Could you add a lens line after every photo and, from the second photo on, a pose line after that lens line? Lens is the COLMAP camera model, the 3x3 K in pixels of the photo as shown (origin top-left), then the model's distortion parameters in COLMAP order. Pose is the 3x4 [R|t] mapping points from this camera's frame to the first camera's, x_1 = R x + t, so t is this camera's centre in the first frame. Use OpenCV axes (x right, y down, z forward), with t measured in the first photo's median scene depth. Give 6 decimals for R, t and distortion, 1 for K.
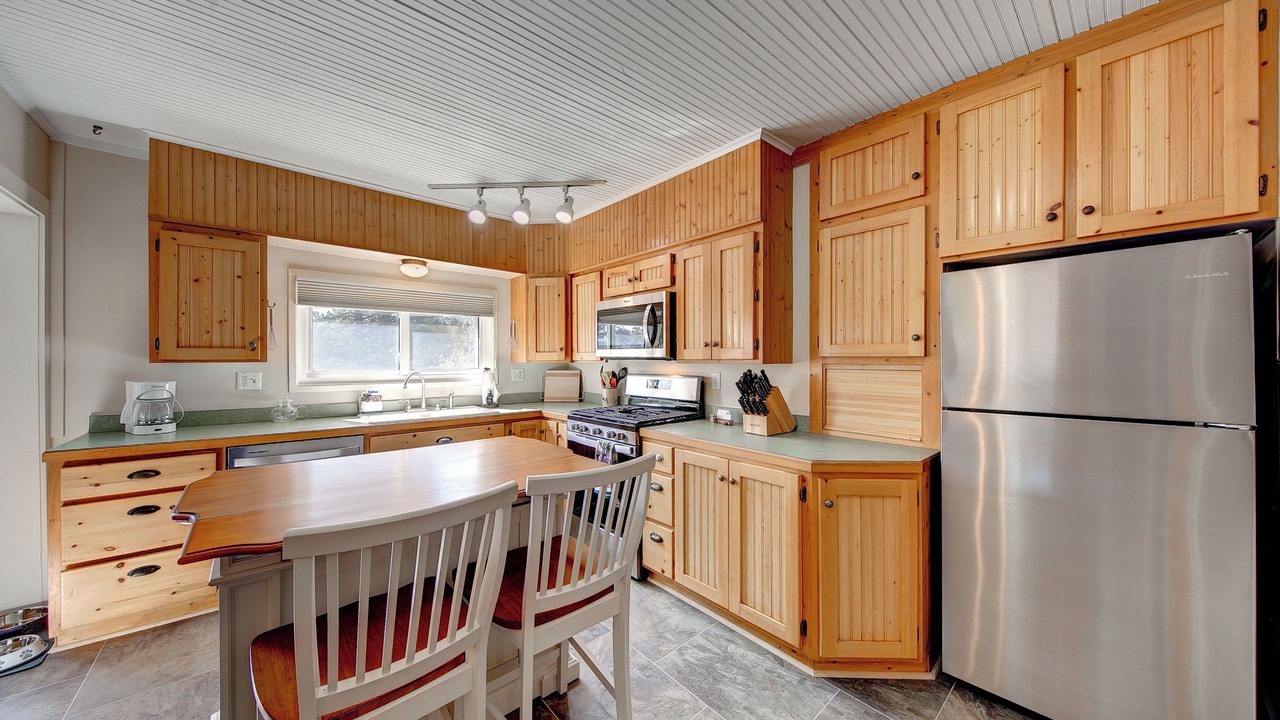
lens RADIAL K [[419.9, 0, 641.5], [0, 419.9, 357.3], [0, 0, 1]] dist [-0.001757, -0.000120]
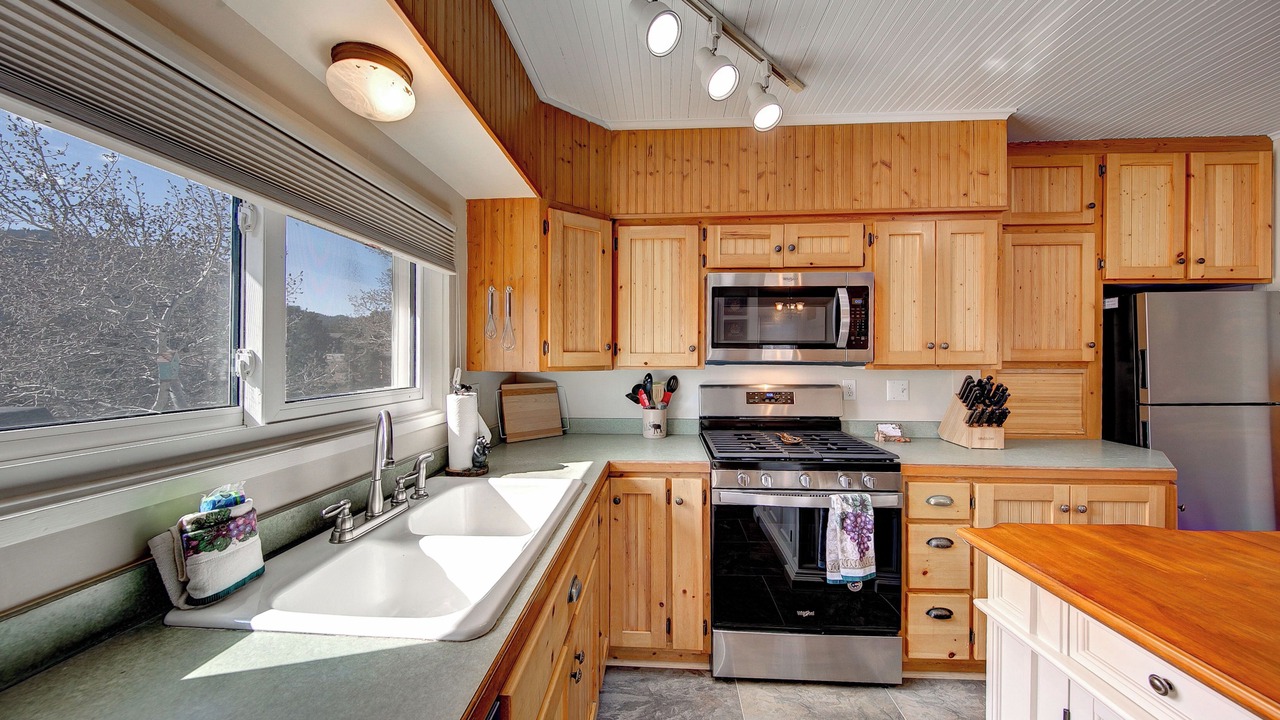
lens RADIAL K [[396.8, 0, 635.3], [0, 396.8, 363.0], [0, 0, 1]] dist [-0.007878, -0.000102]
pose [[0.717634, -0.004218, 0.696407, -0.778888], [-0.001370, 0.999971, 0.007468, -0.003098], [-0.696419, -0.006313, 0.717608, 0.849624]]
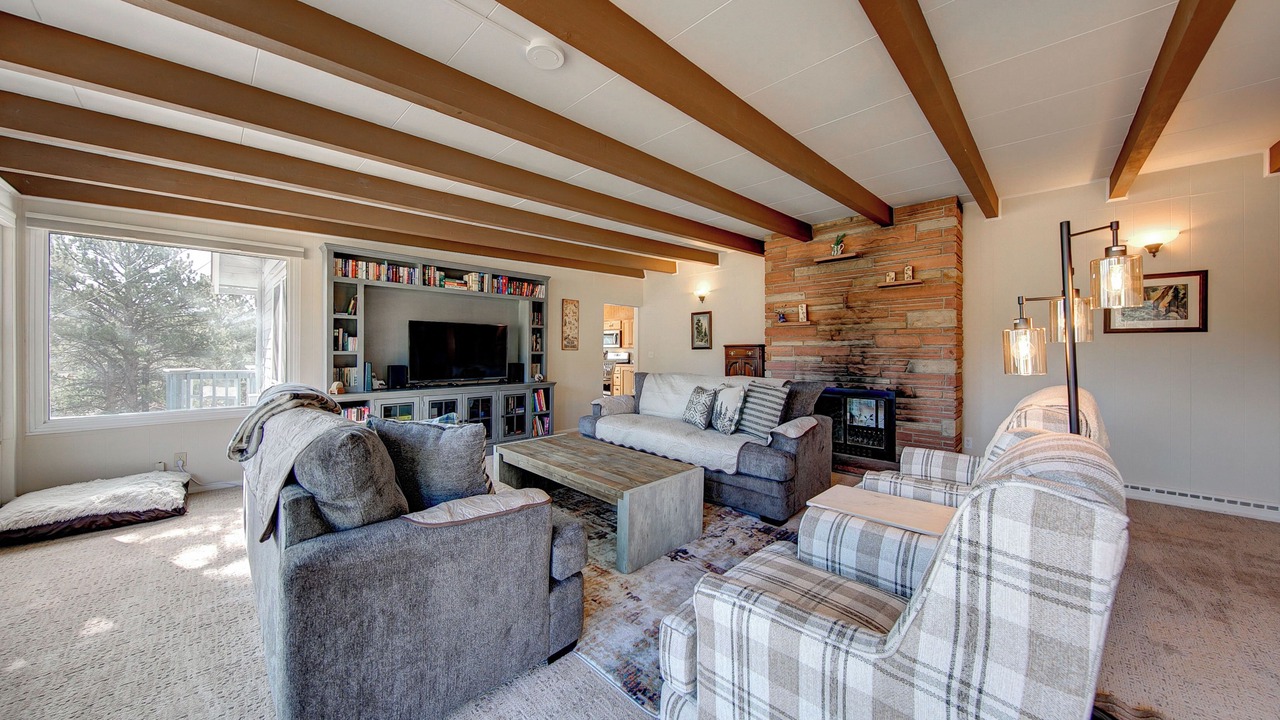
lens RADIAL K [[419.9, 0, 640.3], [0, 419.9, 353.6], [0, 0, 1]] dist [-0.001757, -0.000120]
pose [[0.997052, 0.000050, 0.076722, -0.054734], [-0.000193, 0.999998, 0.001854, 0.064127], [-0.076722, -0.001863, 0.997051, -3.366373]]
